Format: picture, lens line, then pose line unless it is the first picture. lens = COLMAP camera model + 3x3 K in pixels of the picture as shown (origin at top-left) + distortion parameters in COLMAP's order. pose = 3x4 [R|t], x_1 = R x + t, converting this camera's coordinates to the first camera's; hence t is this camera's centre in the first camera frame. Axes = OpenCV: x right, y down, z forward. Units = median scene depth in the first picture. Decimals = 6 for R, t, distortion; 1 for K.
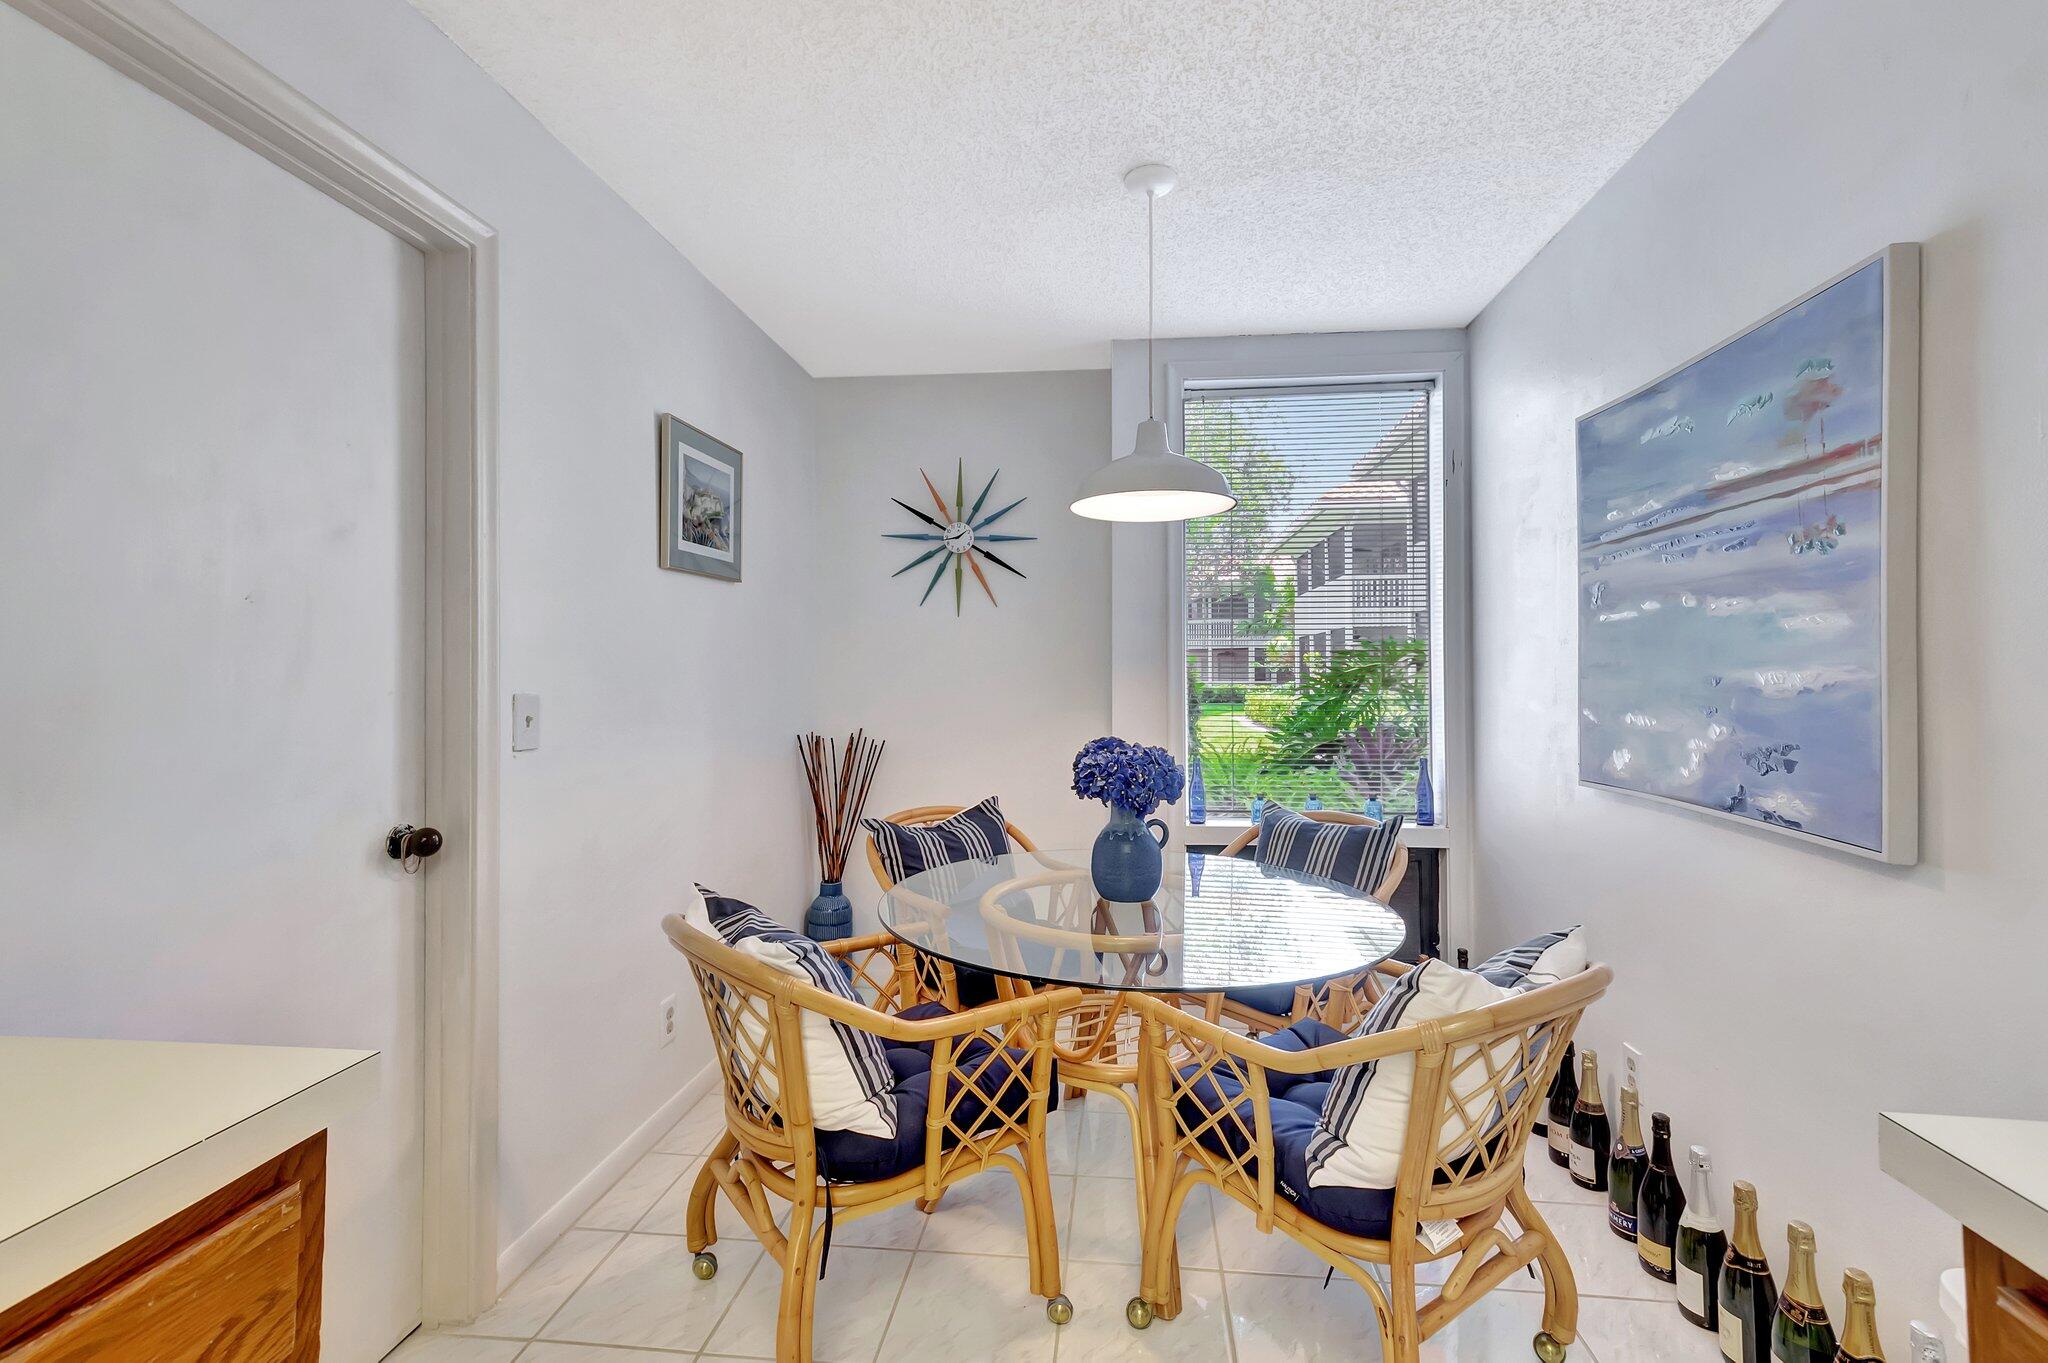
lens RADIAL K [[900.3, 0, 1066.0], [0, 900.3, 663.5], [0, 0, 1]] dist [-0.006224, -0.001061]
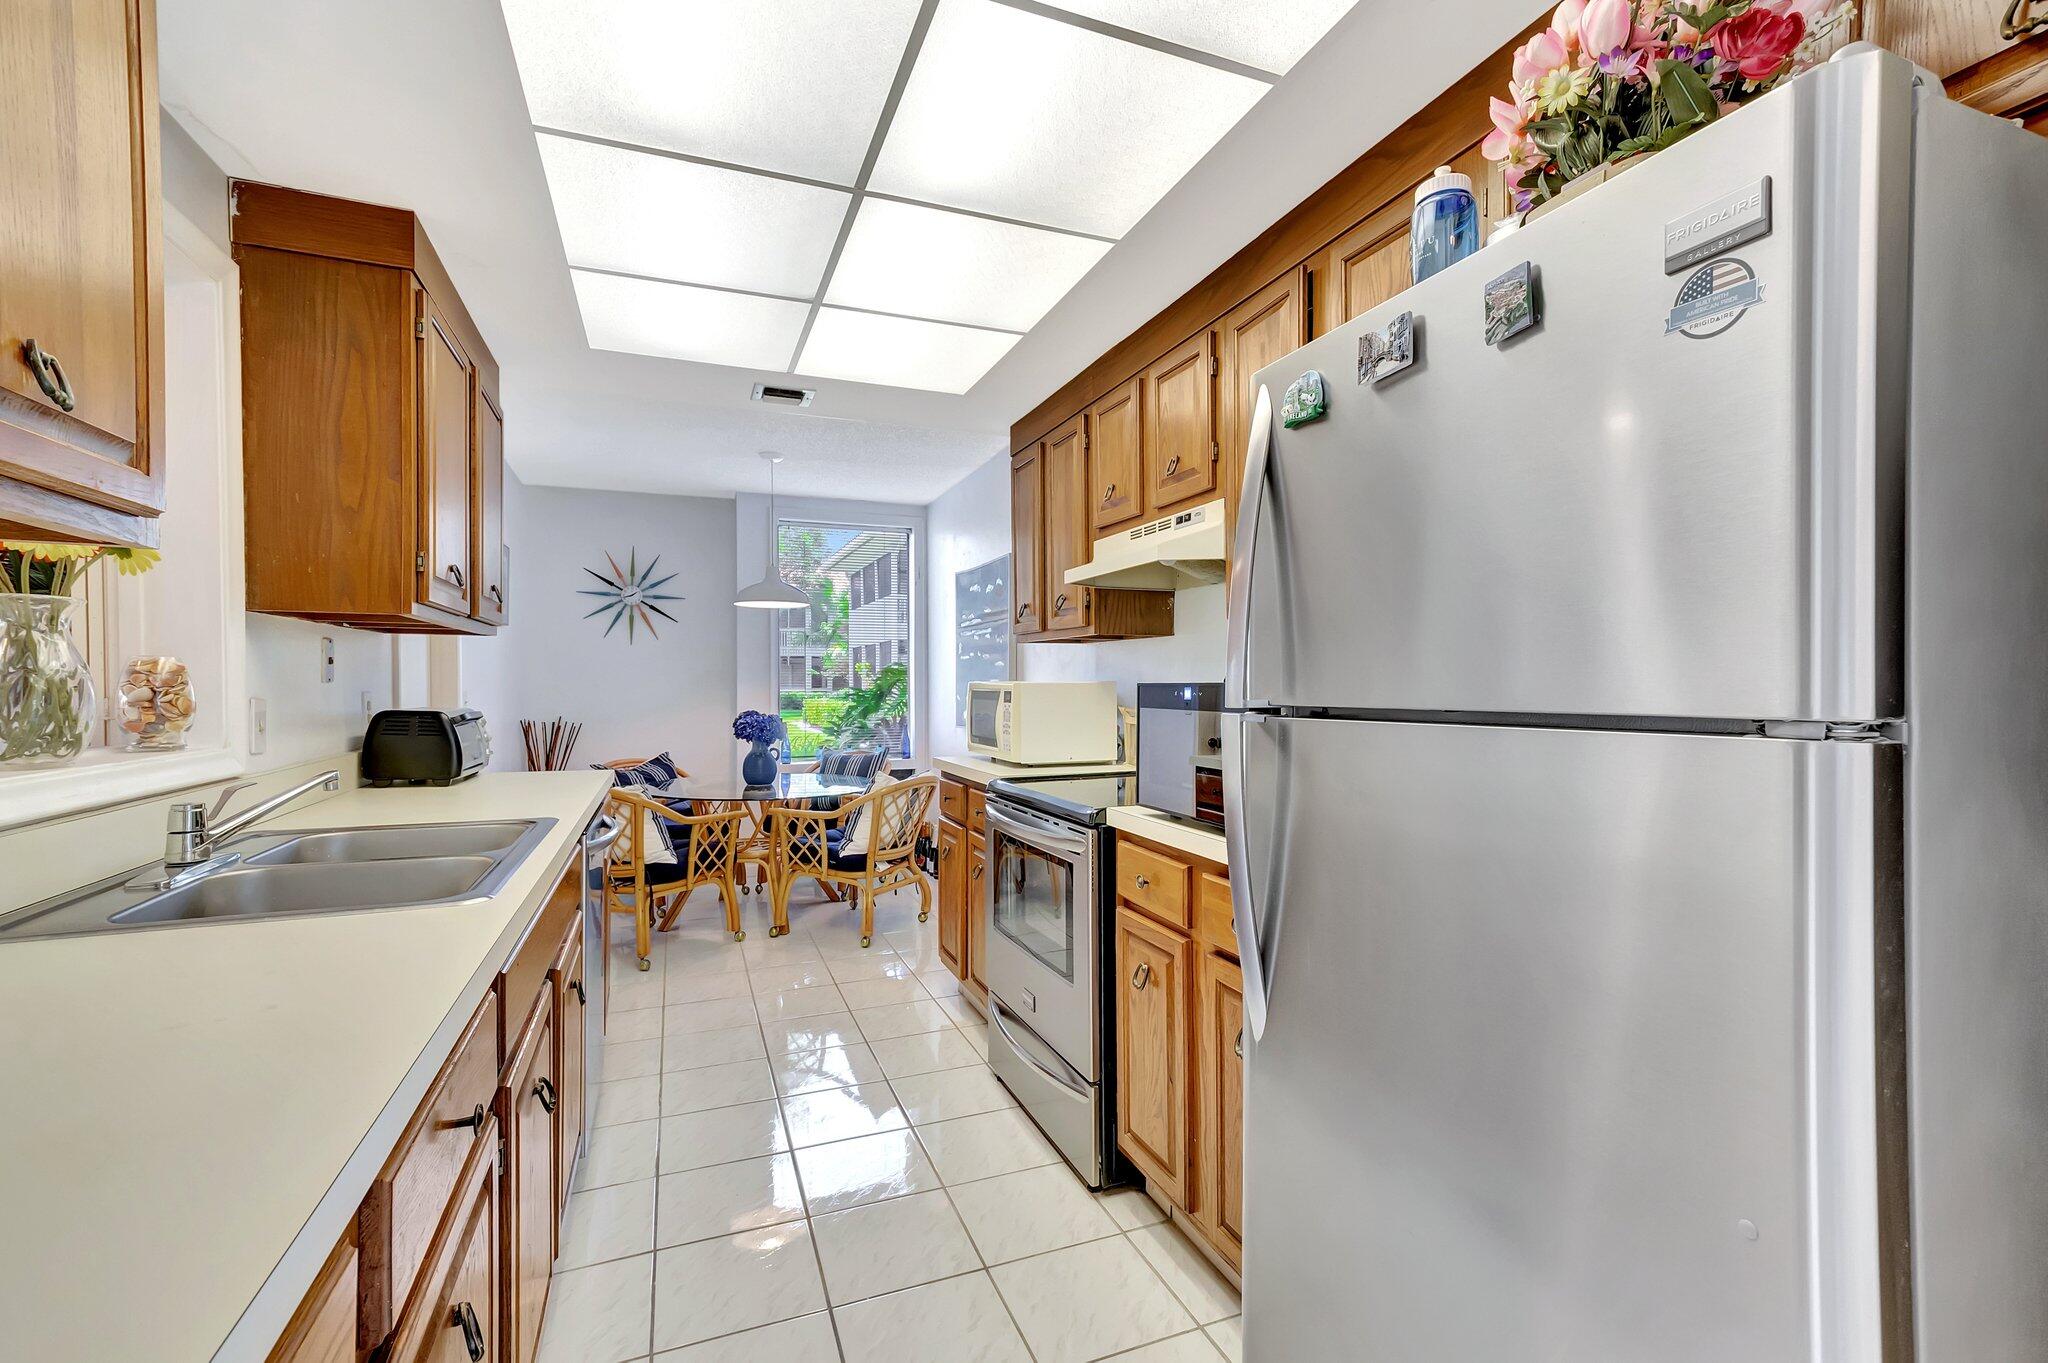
lens RADIAL K [[900.3, 0, 1037.5], [0, 900.3, 685.1], [0, 0, 1]] dist [-0.006224, -0.001061]
pose [[0.898813, -0.001947, 0.438327, -0.352740], [-0.005075, 0.999877, 0.014848, -0.016371], [-0.438302, -0.015570, 0.898693, -1.554293]]
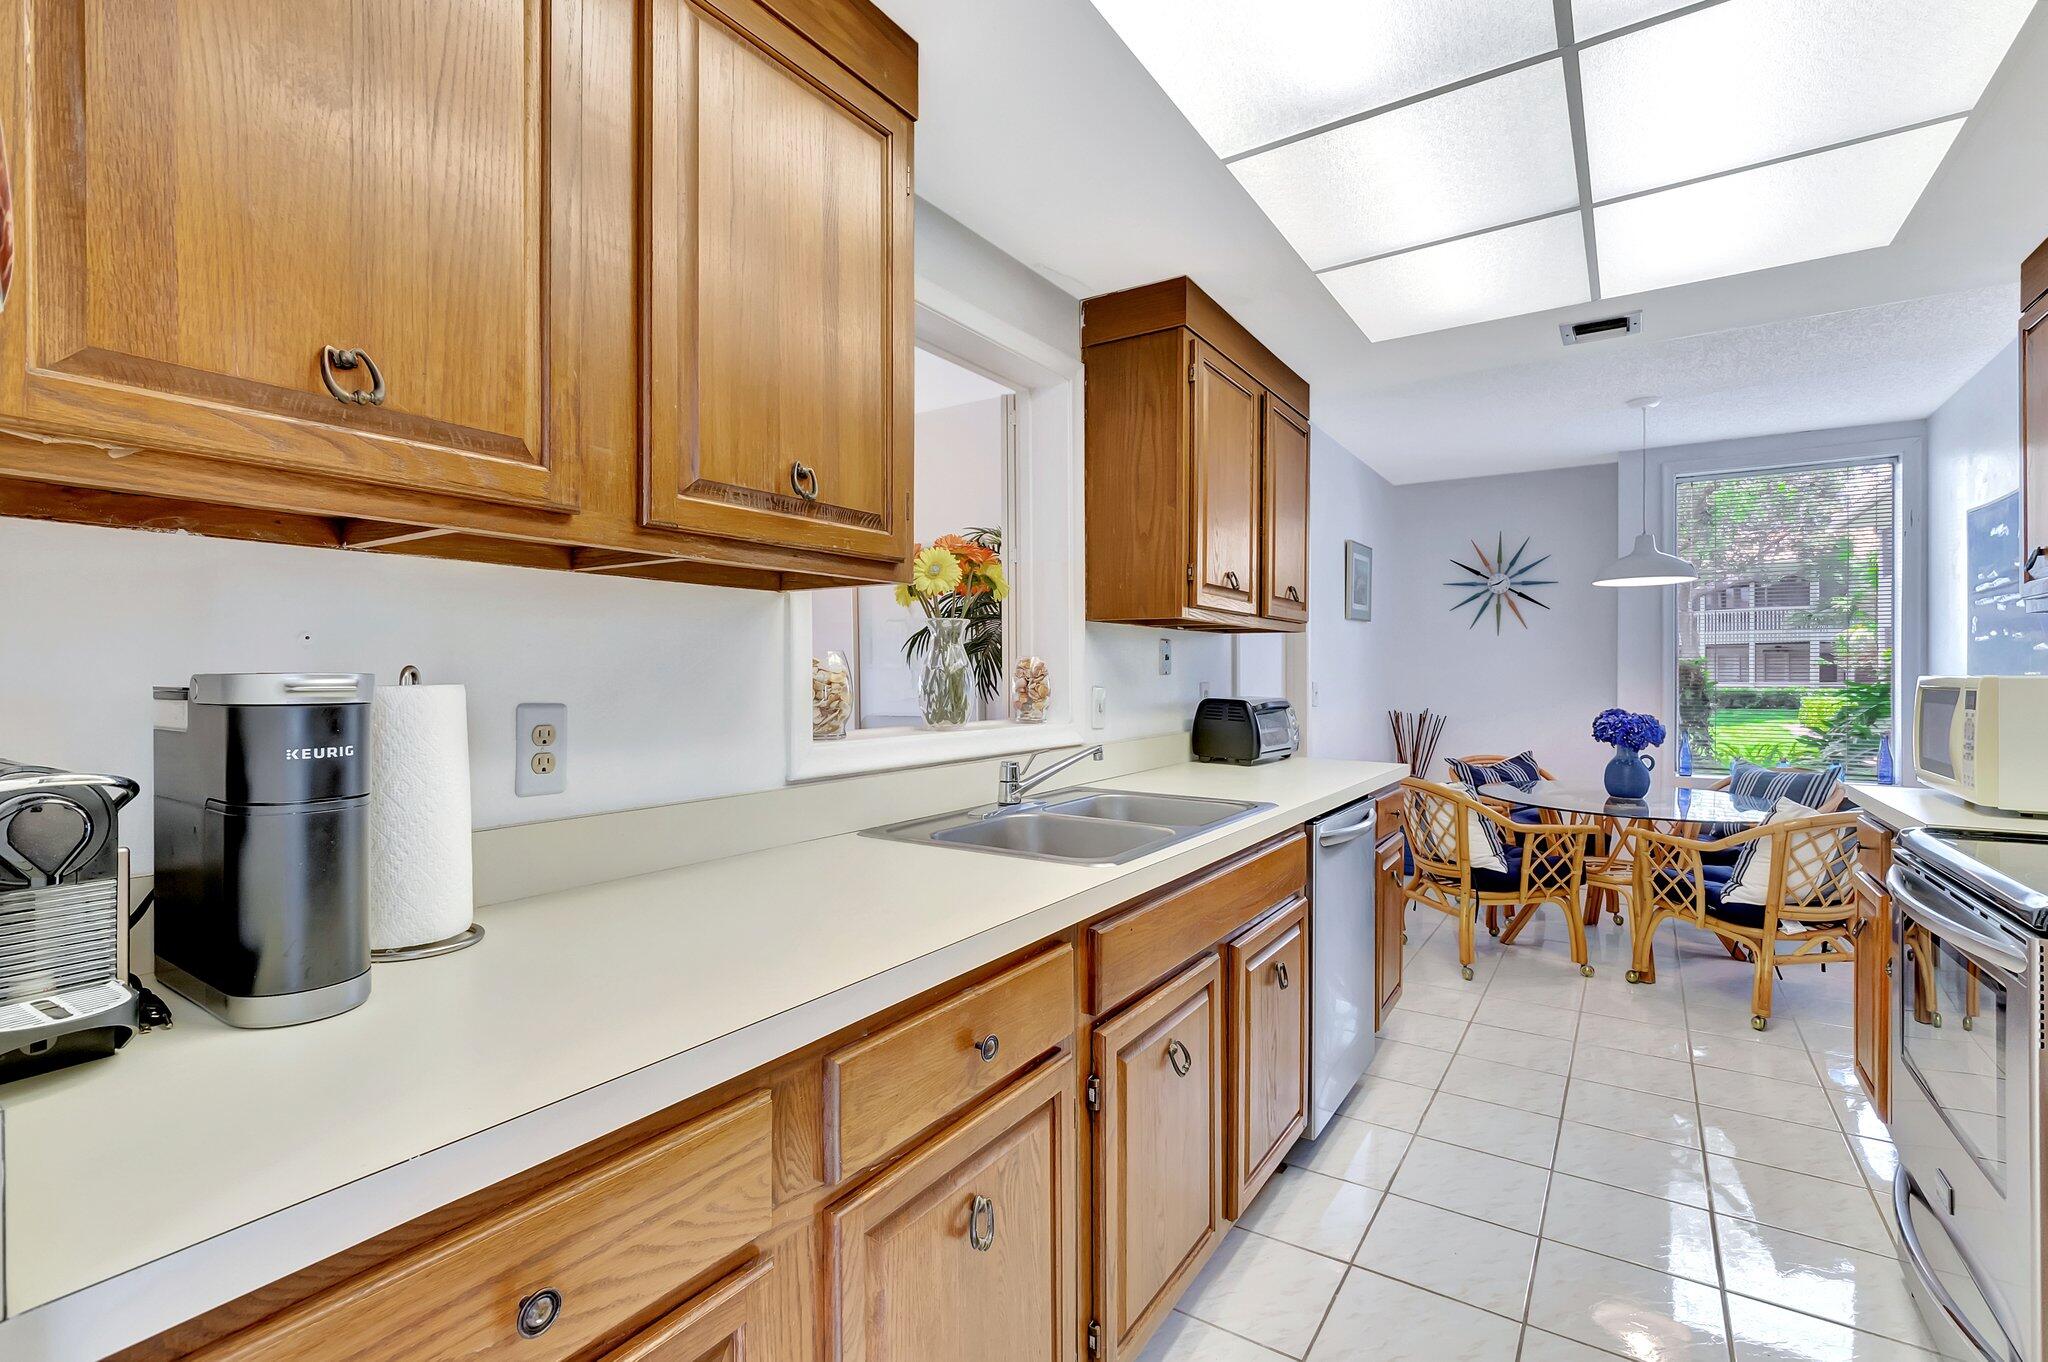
lens RADIAL K [[900.3, 0, 1035.4], [0, 900.3, 677.2], [0, 0, 1]] dist [-0.006224, -0.001061]
pose [[0.867064, 0.003692, -0.498184, -0.083223], [0.004421, 0.999876, 0.015105, -0.017008], [0.498178, -0.015300, 0.866940, -1.465155]]
